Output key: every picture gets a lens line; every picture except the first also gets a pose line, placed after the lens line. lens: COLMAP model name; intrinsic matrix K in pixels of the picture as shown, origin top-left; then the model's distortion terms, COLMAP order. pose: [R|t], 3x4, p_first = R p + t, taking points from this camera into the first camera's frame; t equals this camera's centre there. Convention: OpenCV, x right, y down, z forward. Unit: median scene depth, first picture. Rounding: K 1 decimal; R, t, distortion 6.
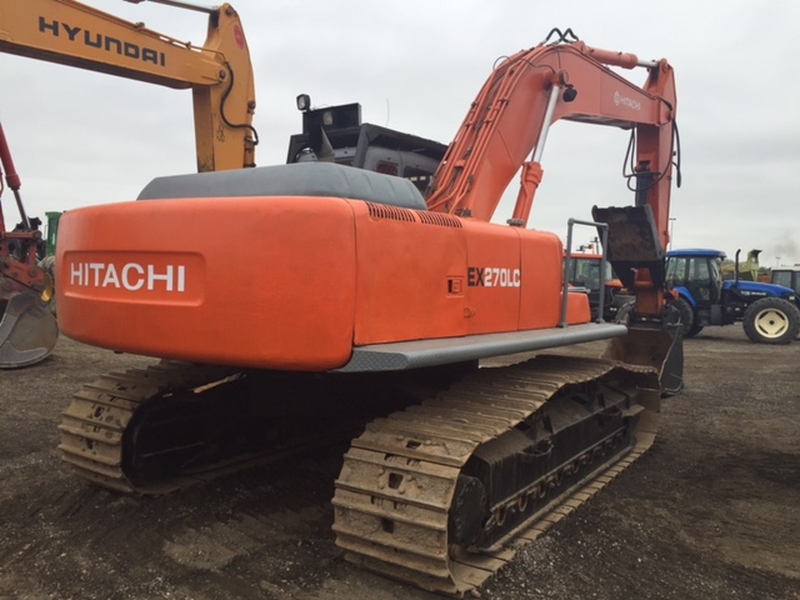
lens RADIAL K [[683.3, 0, 400.0], [0, 683.3, 300.0], [0, 0, 1]] dist [-0.002624, -0.005713]
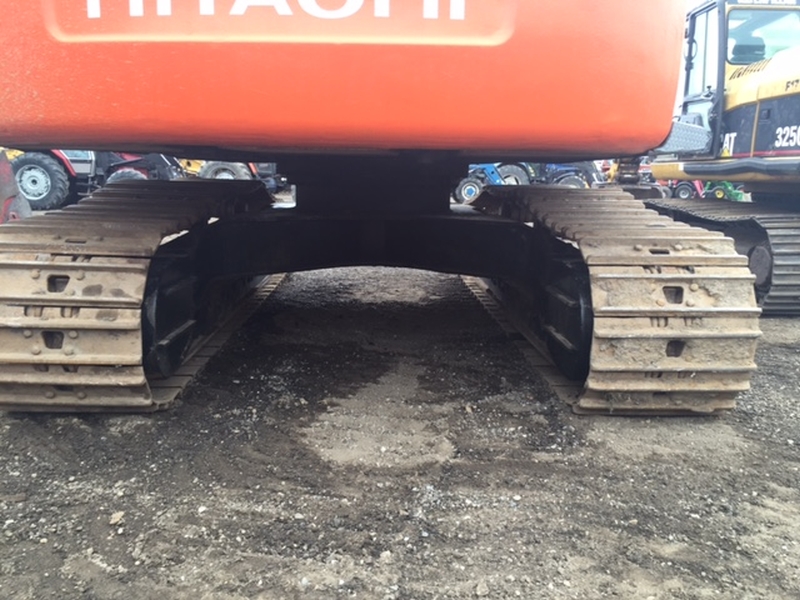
lens RADIAL K [[666.3, 0, 400.0], [0, 666.3, 300.0], [0, 0, 1]] dist [-0.007391, -0.003892]
pose [[0.831095, -0.119921, 0.543048, -0.678398], [0.029739, 0.984660, 0.171928, 0.121273], [-0.555335, -0.126739, 0.821912, 0.509938]]
